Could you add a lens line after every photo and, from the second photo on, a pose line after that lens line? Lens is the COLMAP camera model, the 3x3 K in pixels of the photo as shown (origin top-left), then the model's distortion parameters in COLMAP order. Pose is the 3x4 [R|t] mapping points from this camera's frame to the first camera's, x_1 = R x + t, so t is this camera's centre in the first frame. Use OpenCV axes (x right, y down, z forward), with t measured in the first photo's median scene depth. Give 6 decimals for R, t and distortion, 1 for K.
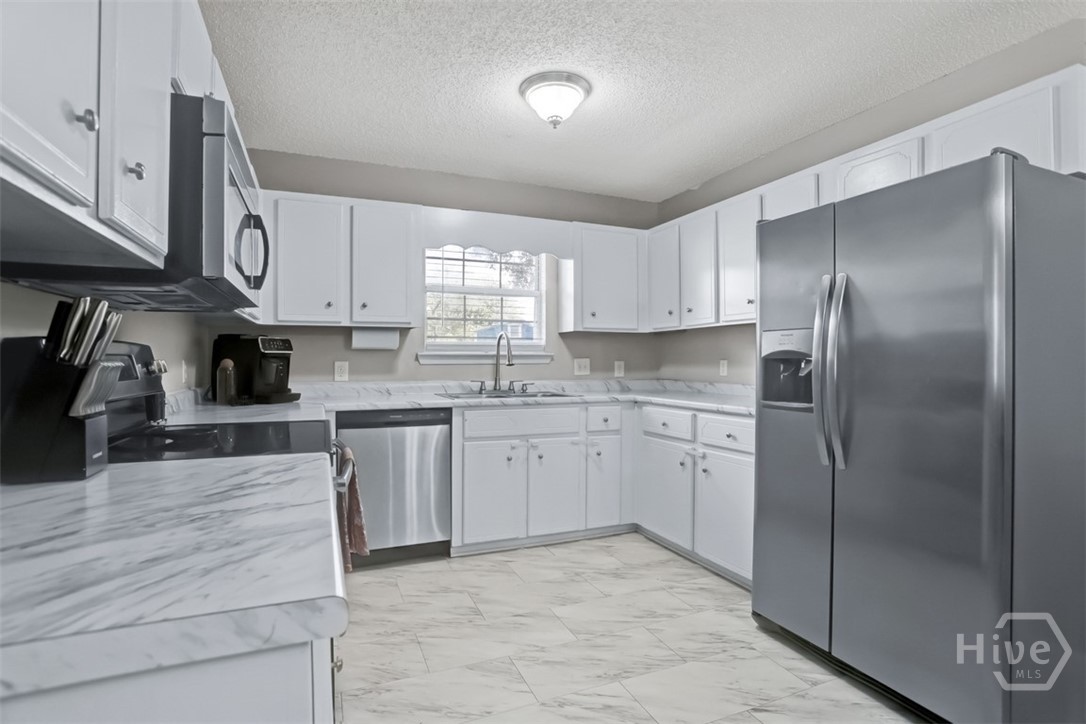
lens RADIAL K [[519.1, 0, 559.9], [0, 519.1, 360.4], [0, 0, 1]] dist [-0.038479, 0.000021]
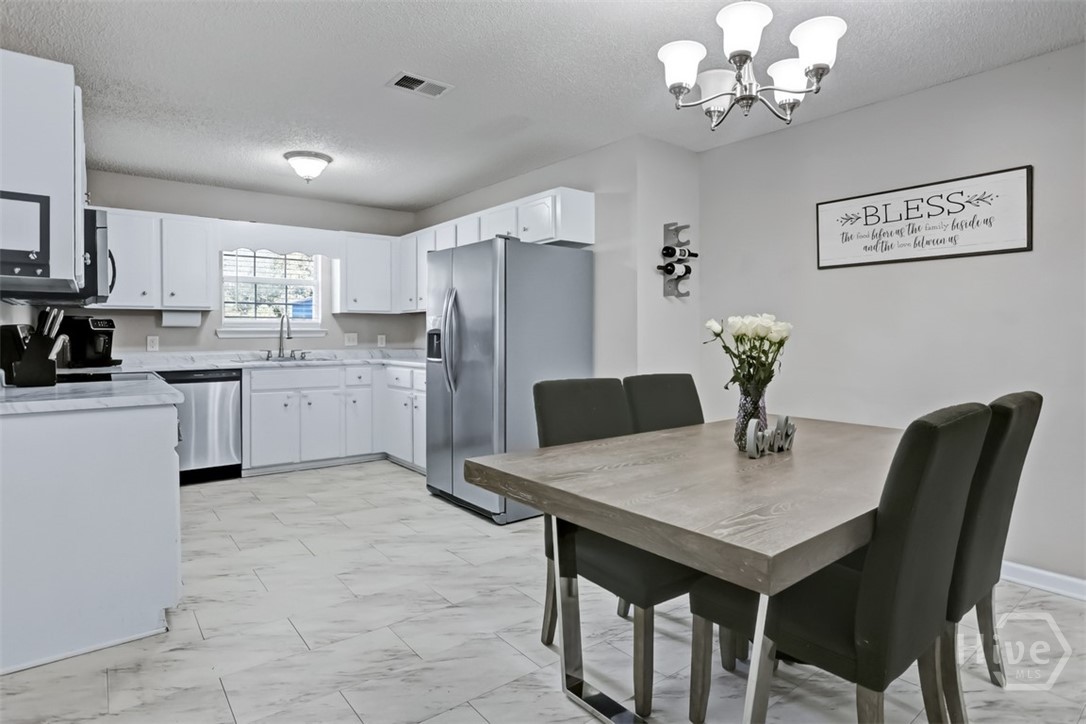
lens RADIAL K [[586.8, 0, 501.9], [0, 586.8, 339.6], [0, 0, 1]] dist [-0.002522, 0.000623]
pose [[0.985747, -0.004097, 0.168183, 0.204927], [0.002438, 0.999946, 0.010065, -0.001639], [-0.168215, -0.009512, 0.985704, -0.638349]]
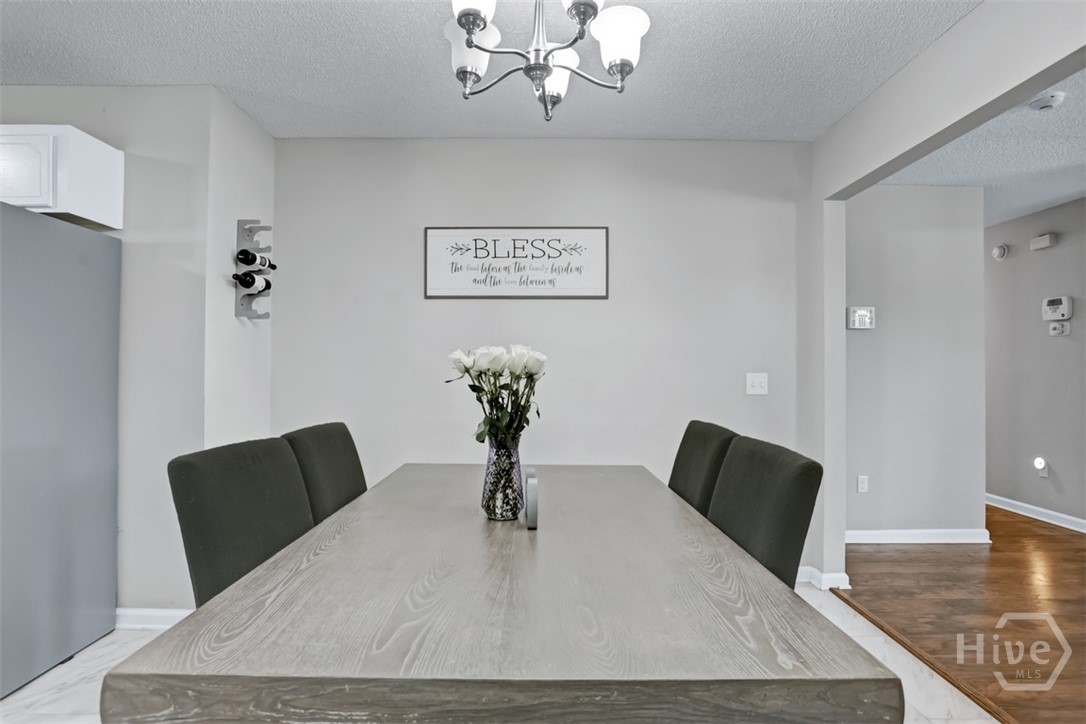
lens RADIAL K [[606.6, 0, 535.3], [0, 606.6, 363.7], [0, 0, 1]] dist [-0.037853, 0.001336]
pose [[0.444354, 0.004100, 0.895842, 0.124174], [-0.000908, 0.999991, -0.004126, -0.003369], [-0.895851, 0.001020, 0.444354, -0.309562]]
